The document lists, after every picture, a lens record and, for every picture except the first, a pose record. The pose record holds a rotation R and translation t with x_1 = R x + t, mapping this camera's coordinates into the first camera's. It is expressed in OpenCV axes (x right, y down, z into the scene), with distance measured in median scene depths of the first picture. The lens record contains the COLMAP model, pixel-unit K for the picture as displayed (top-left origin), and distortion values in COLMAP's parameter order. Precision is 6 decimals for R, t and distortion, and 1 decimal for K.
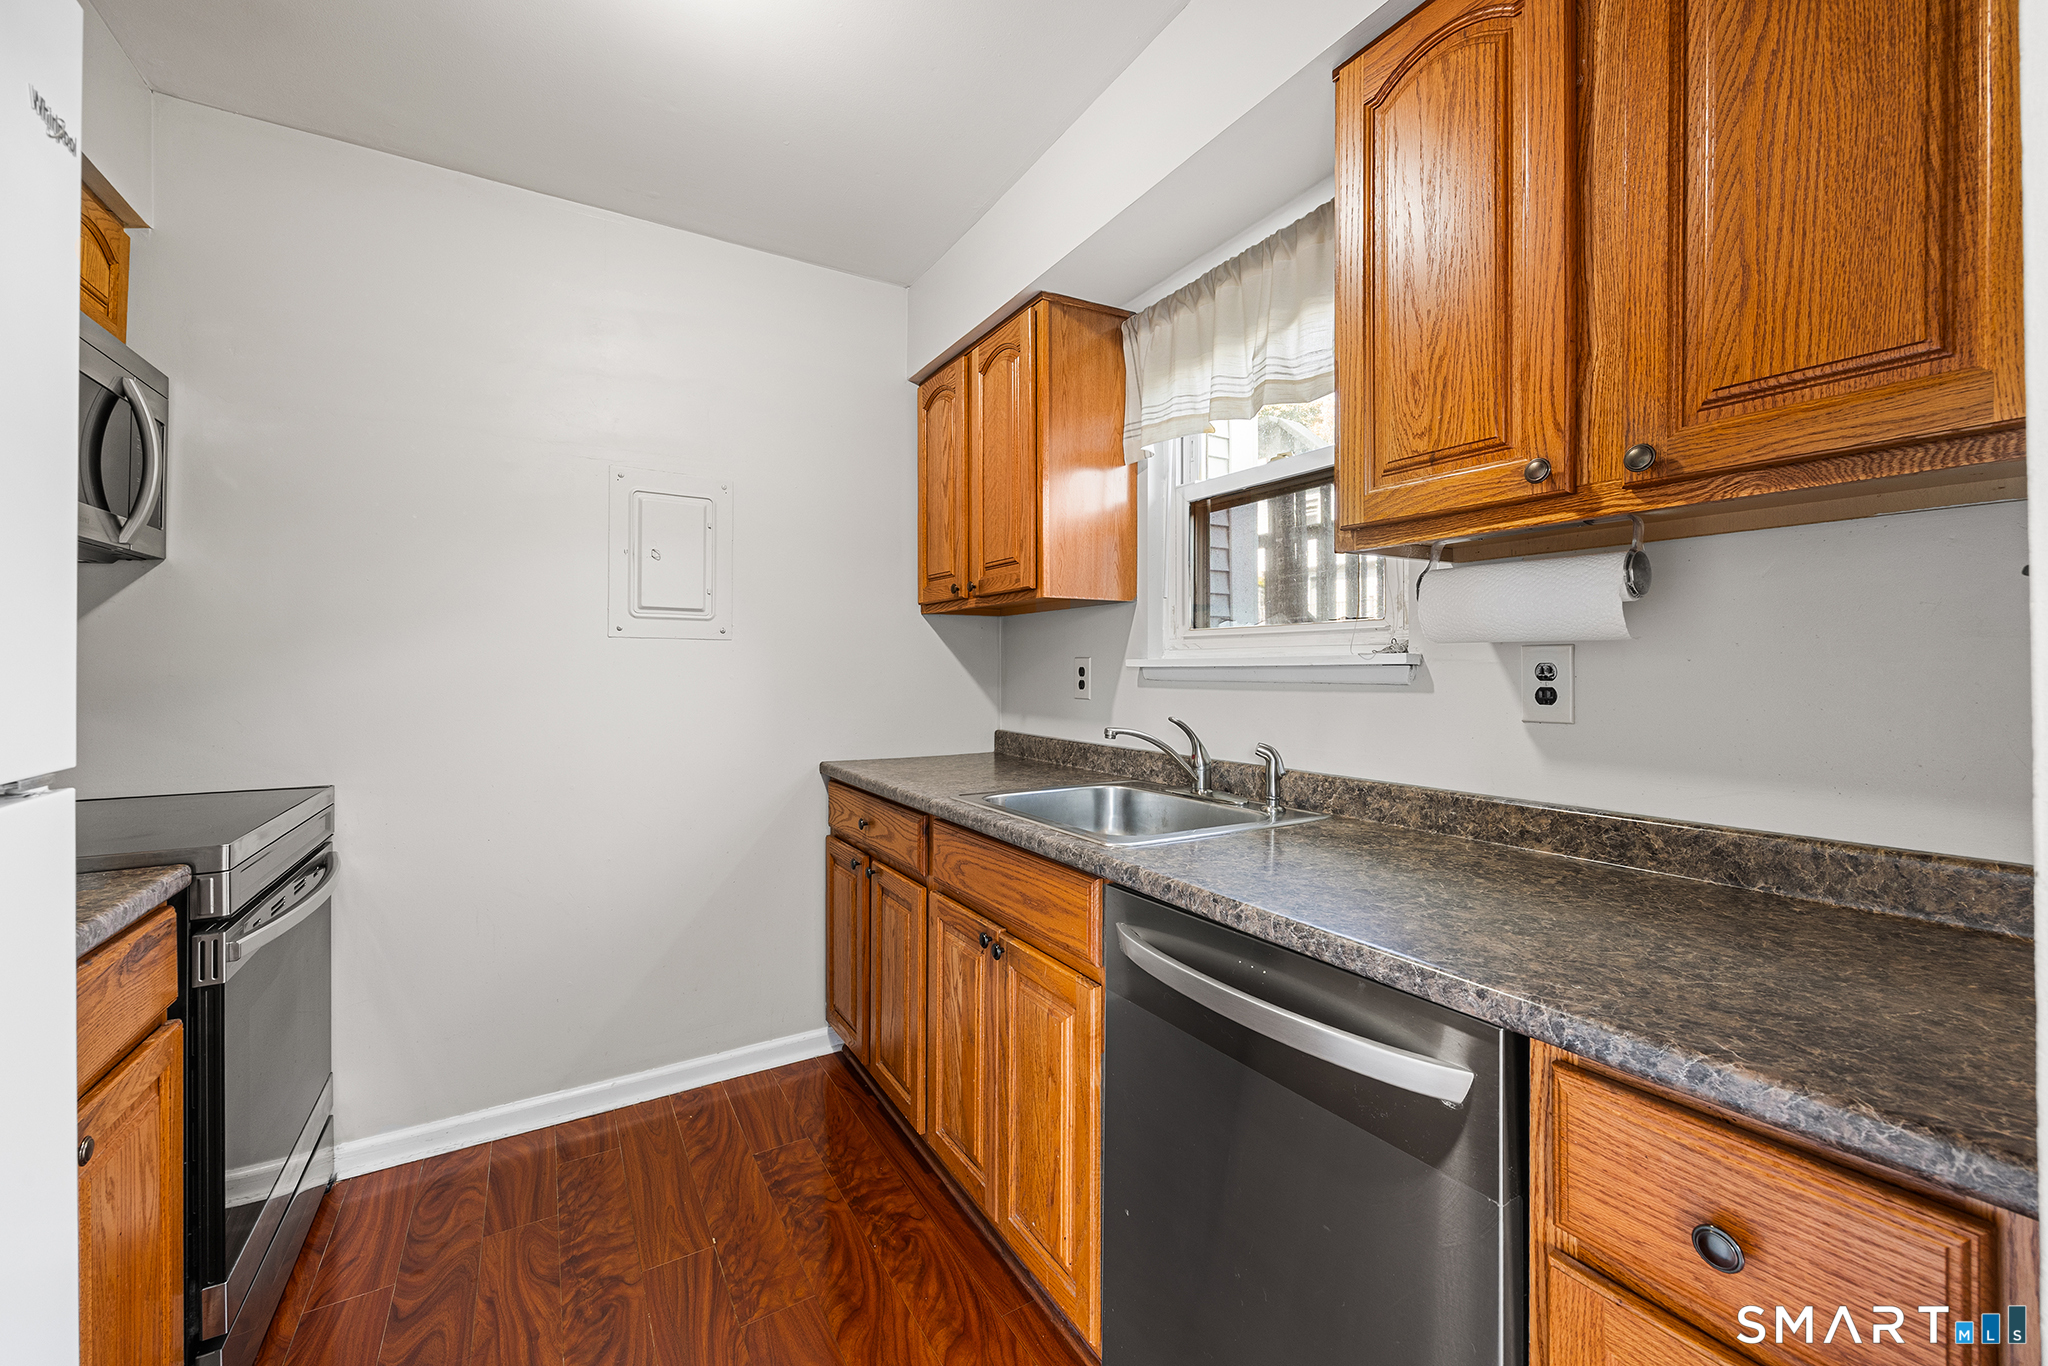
lens RADIAL K [[792.7, 0, 1024.0], [0, 792.7, 683.0], [0, 0, 1]] dist [-0.004761, -0.000106]
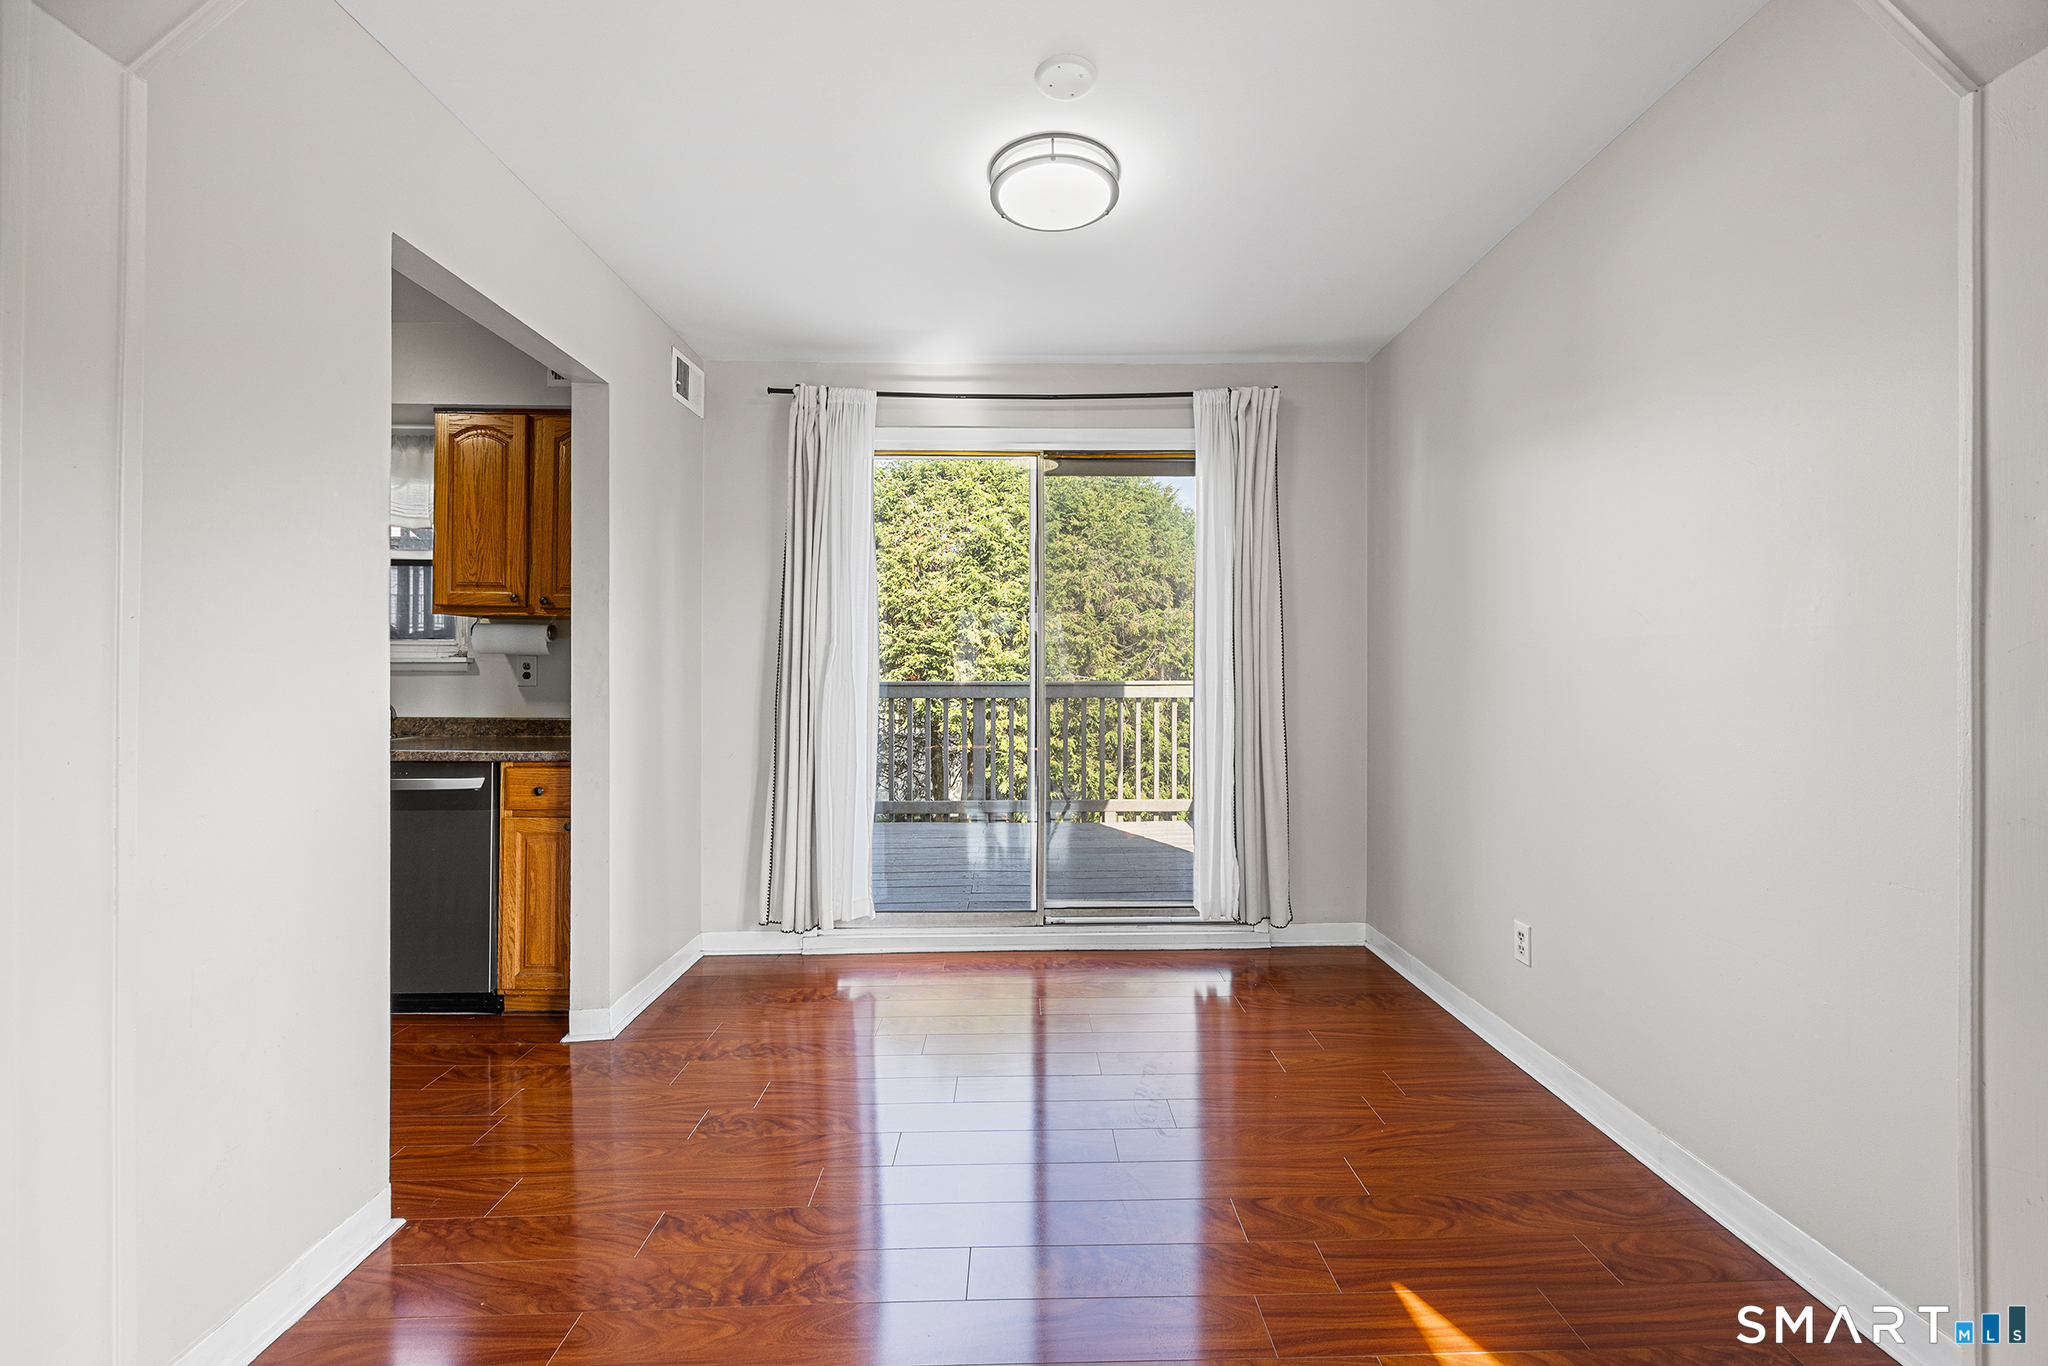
lens RADIAL K [[818.0, 0, 1027.4], [0, 818.0, 664.3], [0, 0, 1]] dist [0.003216, 0.000148]
pose [[0.501766, 0.015898, 0.864857, -0.928180], [0.004143, 0.999775, -0.020782, 0.047431], [-0.864993, 0.014010, 0.501588, -1.967157]]
